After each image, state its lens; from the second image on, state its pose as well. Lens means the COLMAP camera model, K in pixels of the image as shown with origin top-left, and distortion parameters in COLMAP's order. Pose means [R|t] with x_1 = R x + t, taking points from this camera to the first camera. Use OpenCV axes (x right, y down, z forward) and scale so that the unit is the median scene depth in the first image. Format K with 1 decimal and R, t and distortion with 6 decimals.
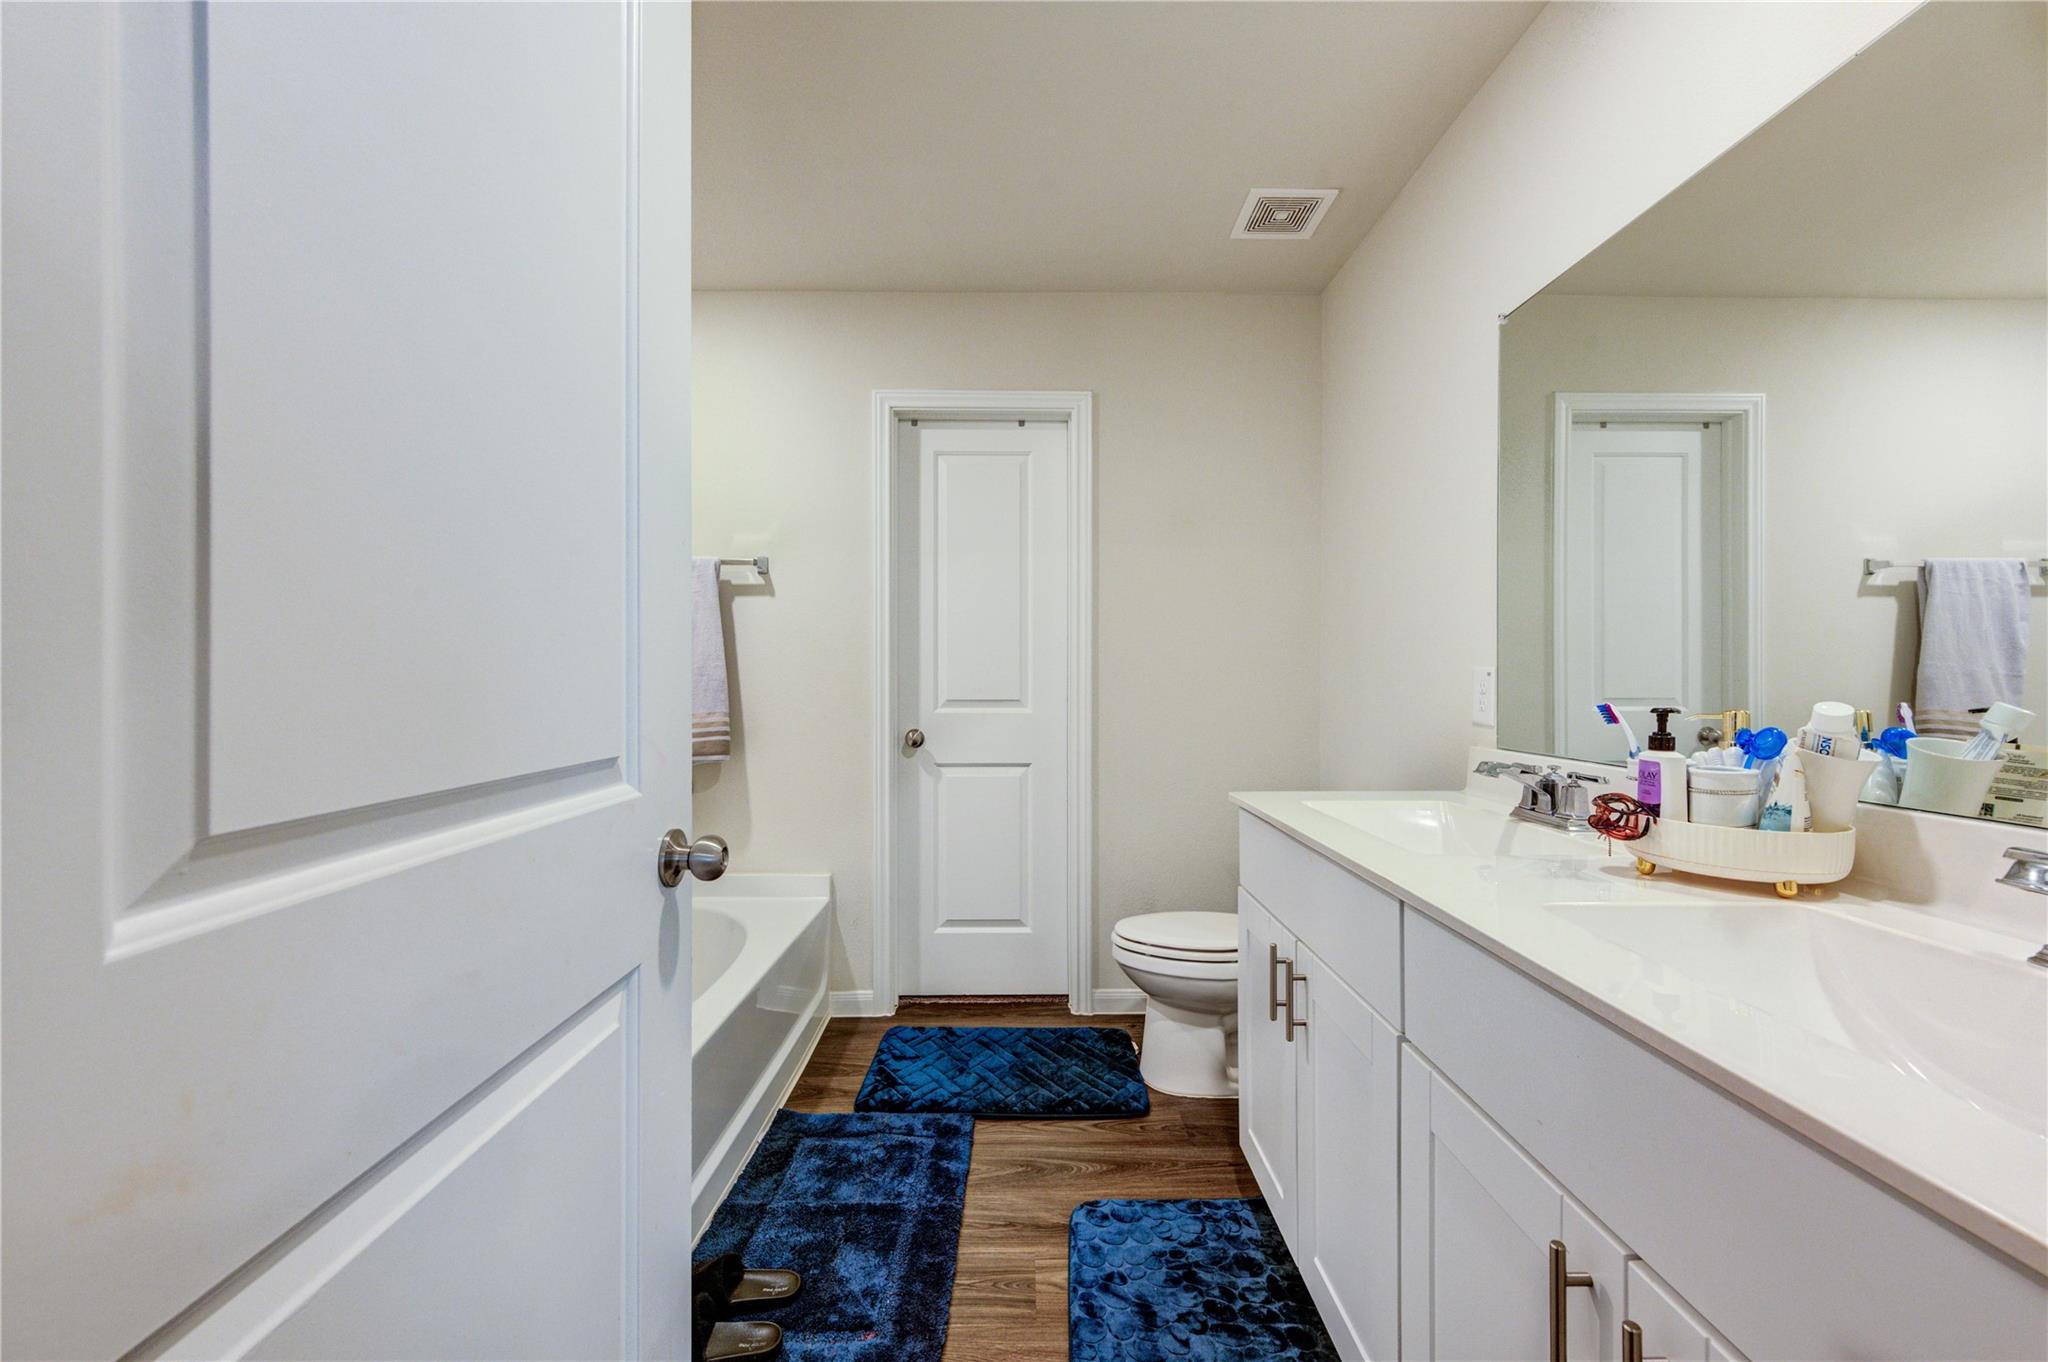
lens RADIAL K [[801.1, 0, 1026.0], [0, 801.1, 673.6], [0, 0, 1]] dist [0.001816, 0.000020]
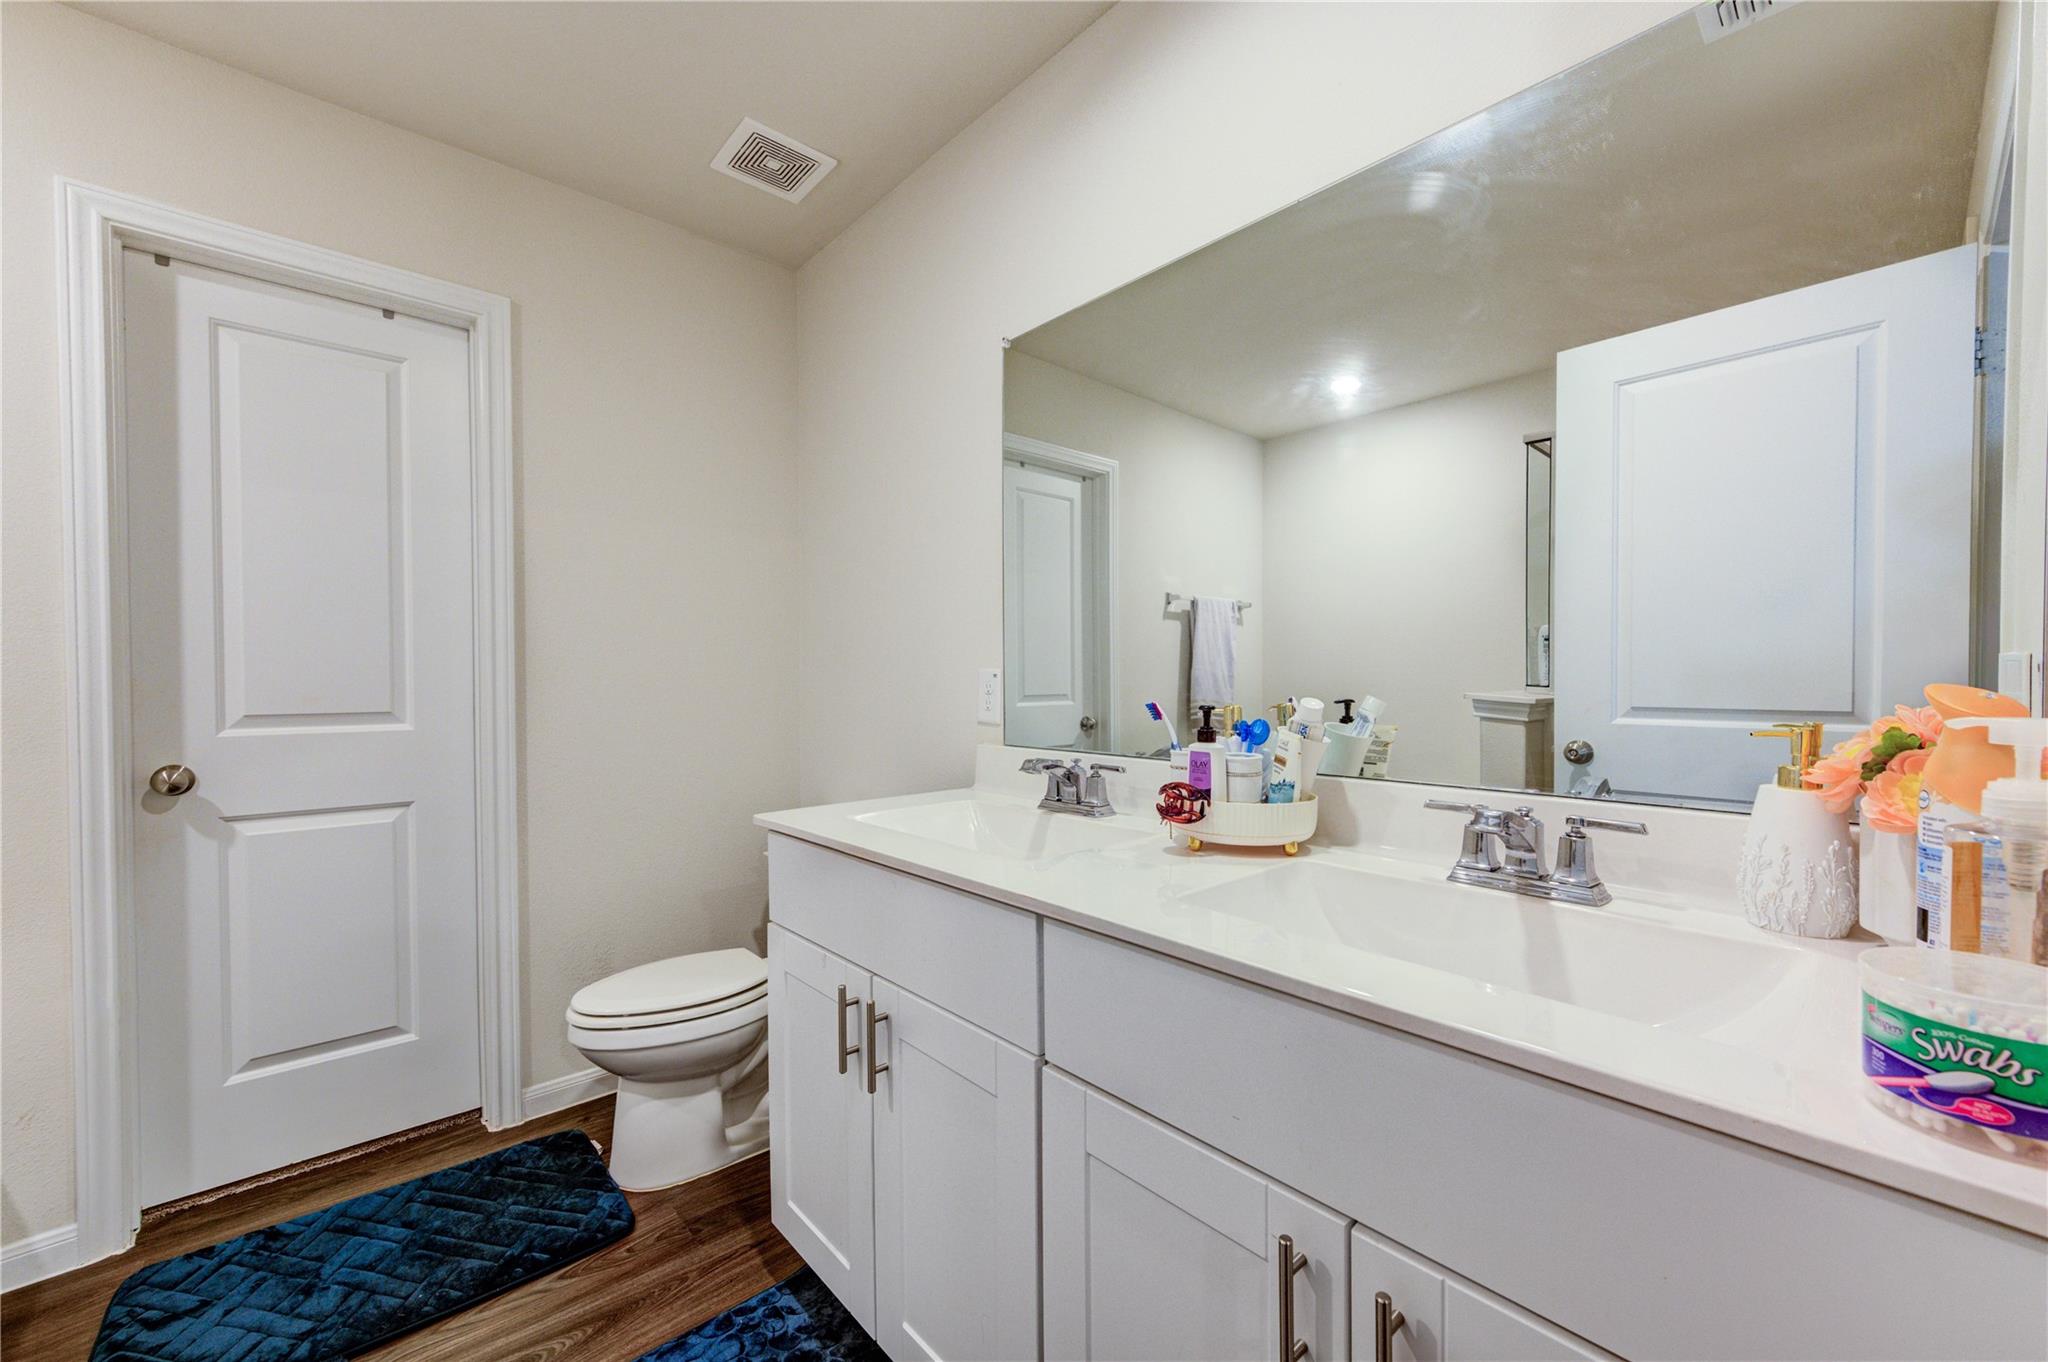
lens RADIAL K [[801.1, 0, 1028.3], [0, 801.1, 686.2], [0, 0, 1]] dist [0.001816, 0.000020]
pose [[0.746420, -0.008795, 0.665417, -0.071834], [-0.001063, 0.999896, 0.014408, -0.000359], [-0.665475, -0.011462, 0.746332, 0.135104]]
